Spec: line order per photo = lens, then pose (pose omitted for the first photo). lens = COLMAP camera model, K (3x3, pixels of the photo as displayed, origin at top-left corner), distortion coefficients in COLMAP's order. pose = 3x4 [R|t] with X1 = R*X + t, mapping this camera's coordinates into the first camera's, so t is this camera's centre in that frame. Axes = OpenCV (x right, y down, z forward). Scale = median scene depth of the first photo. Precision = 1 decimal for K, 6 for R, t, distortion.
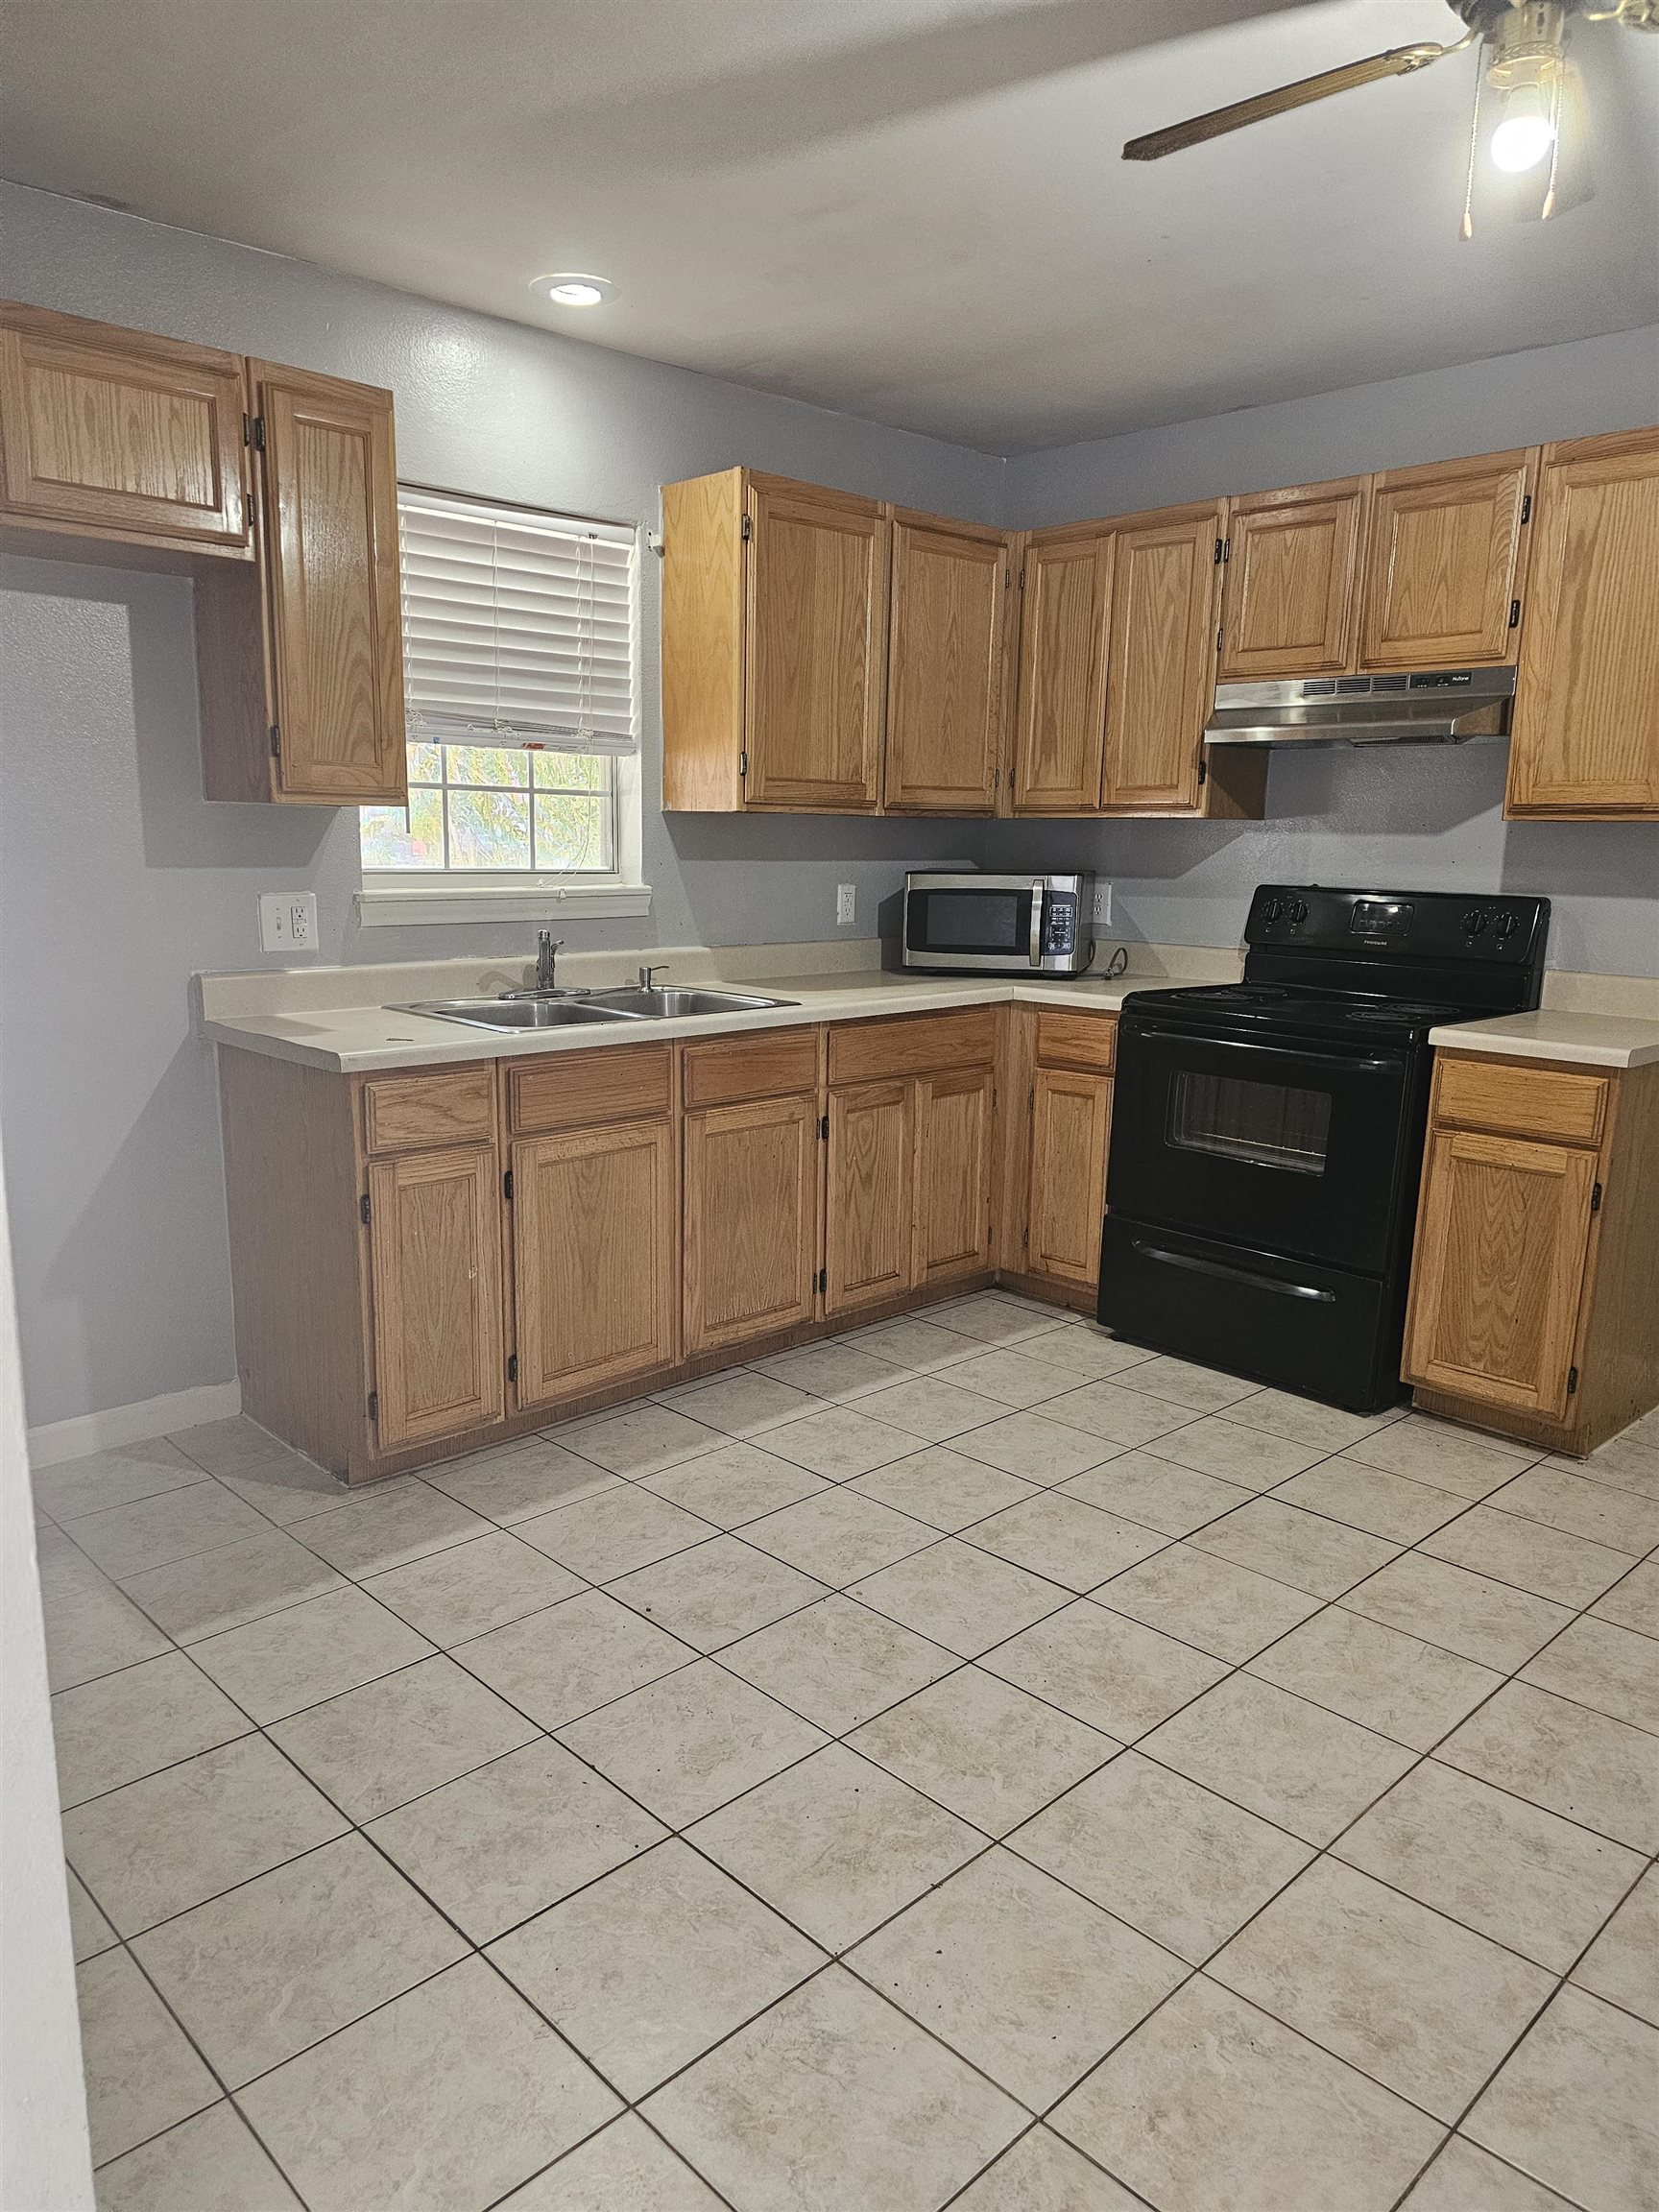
lens RADIAL K [[1486.2, 0, 830.5], [0, 1486.2, 1107.0], [0, 0, 1]] dist [0.009833, -0.004605]
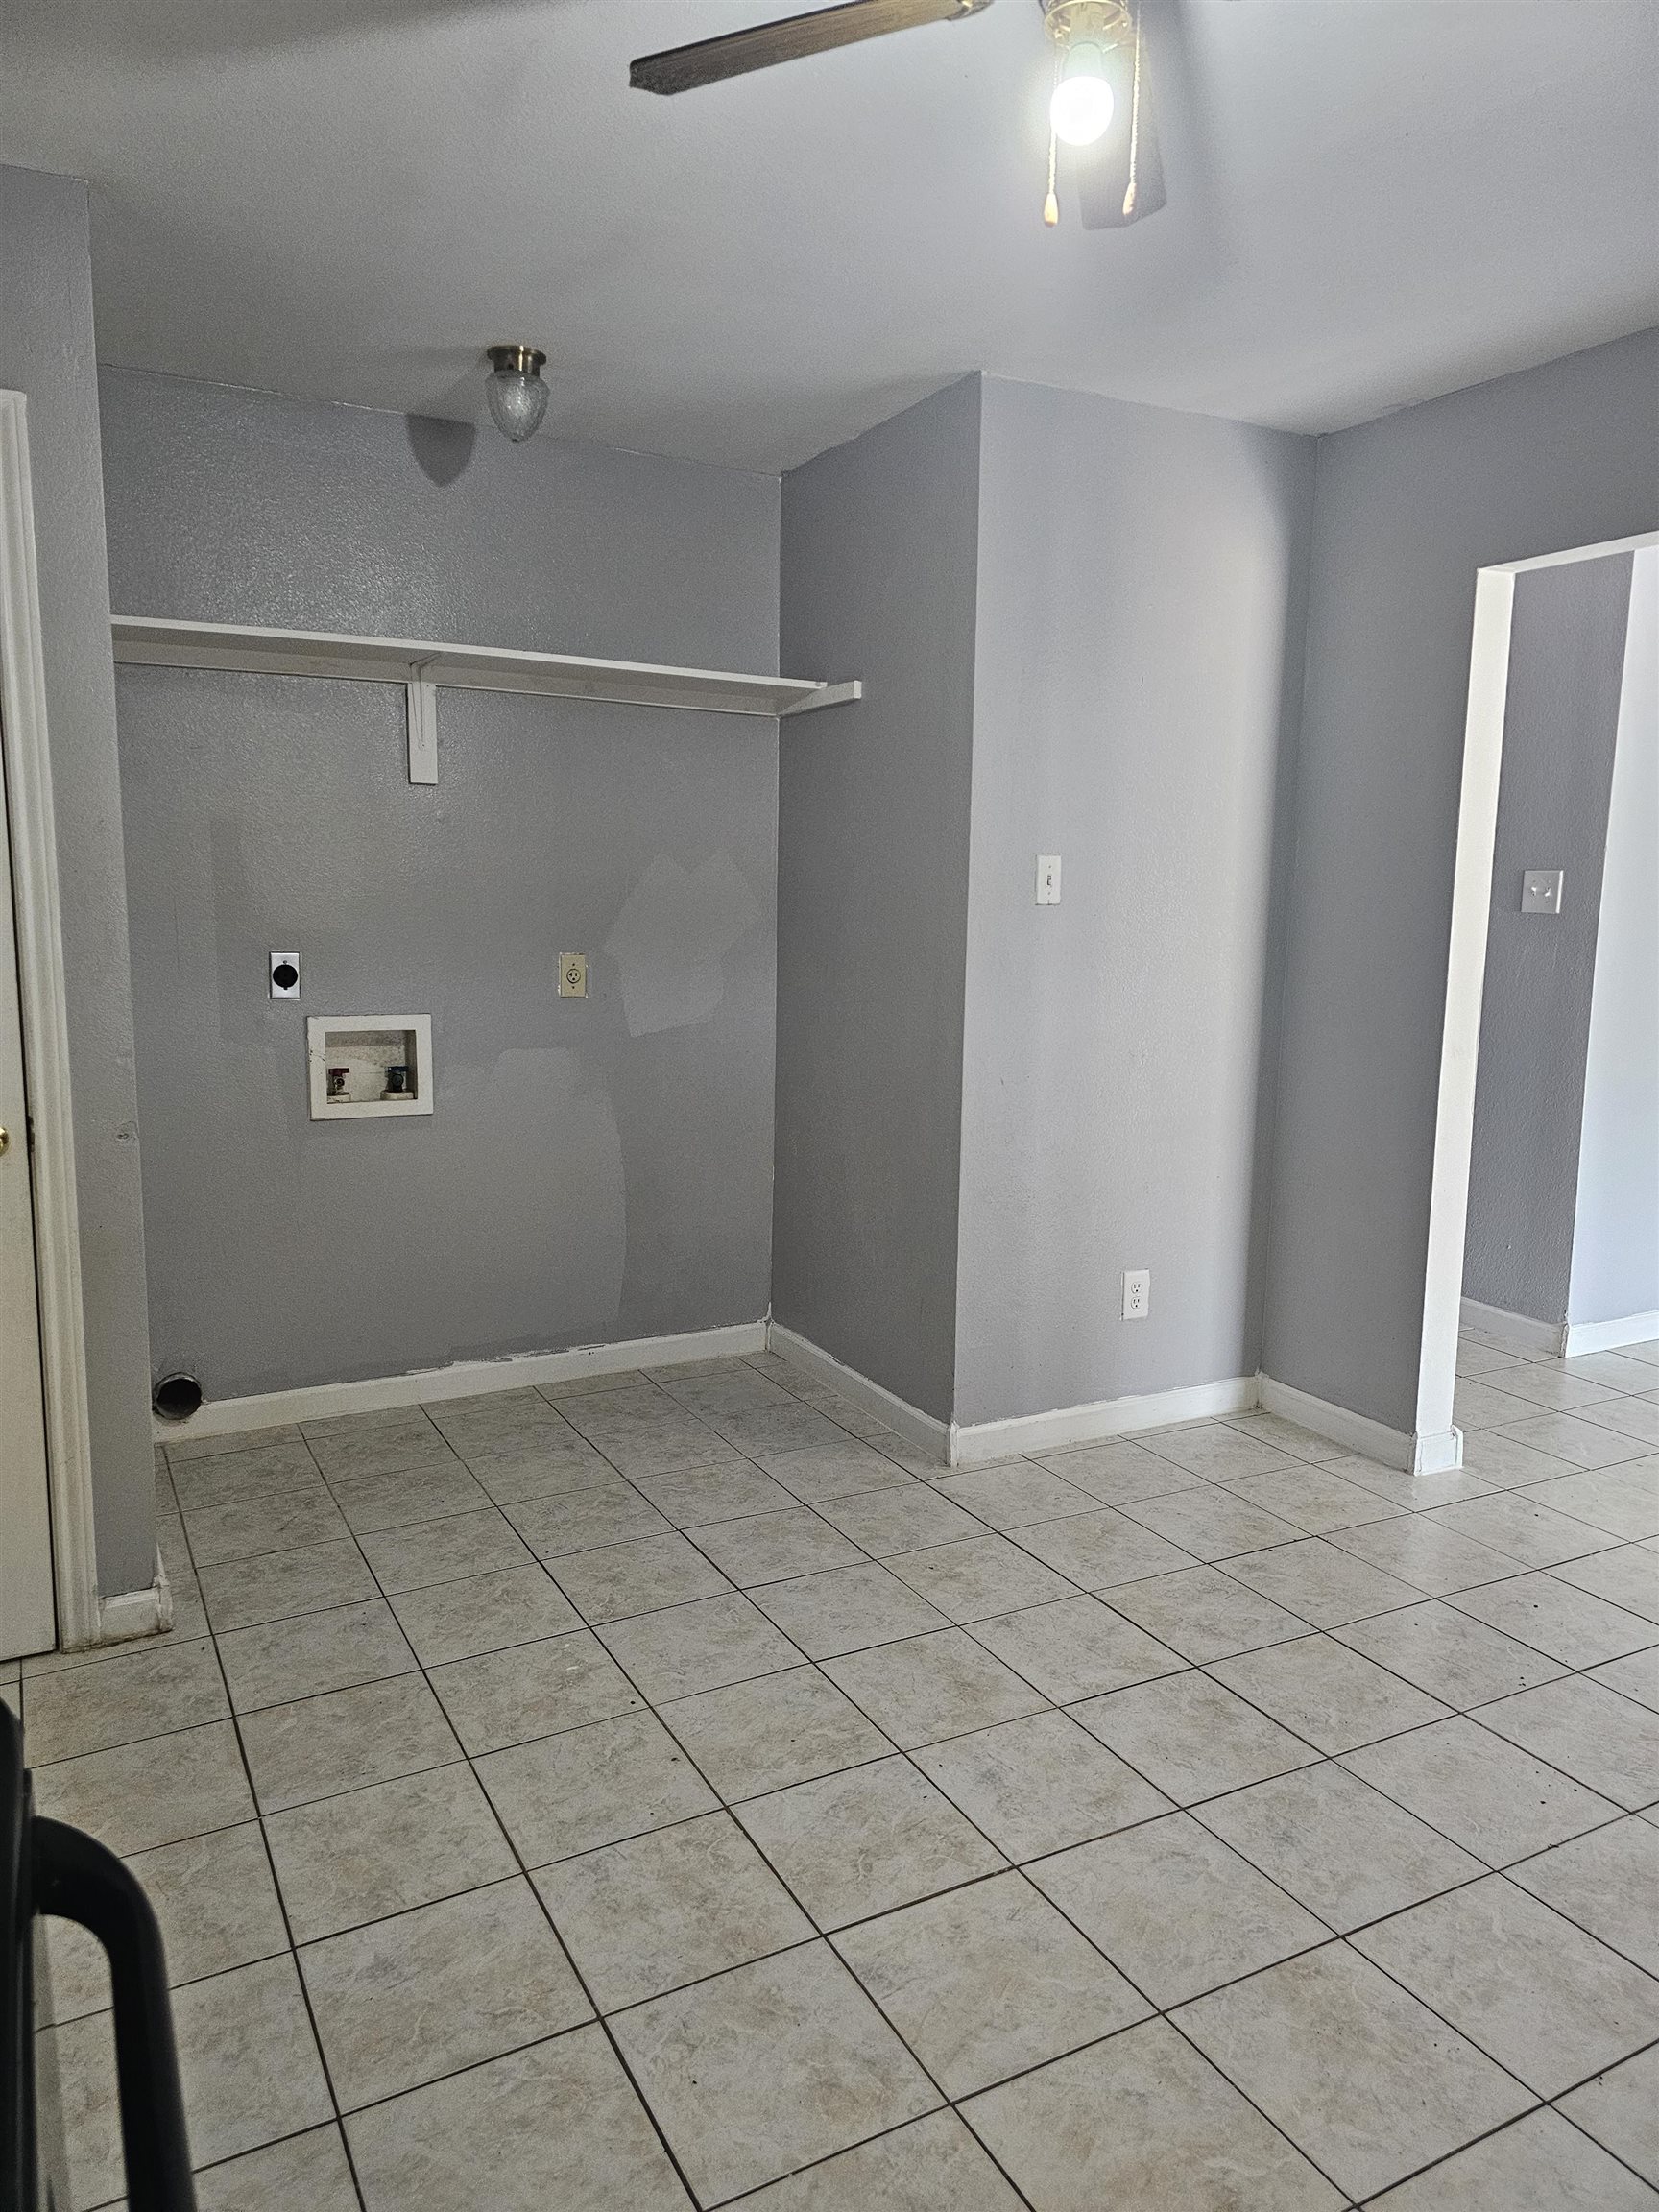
lens RADIAL K [[1486.2, 0, 828.9], [0, 1486.2, 1105.2], [0, 0, 1]] dist [0.009833, -0.004605]
pose [[-0.958487, -0.076529, 0.274674, 0.305052], [0.024213, 0.937984, 0.345833, -0.379712], [-0.284106, 0.338127, -0.897192, 1.829276]]
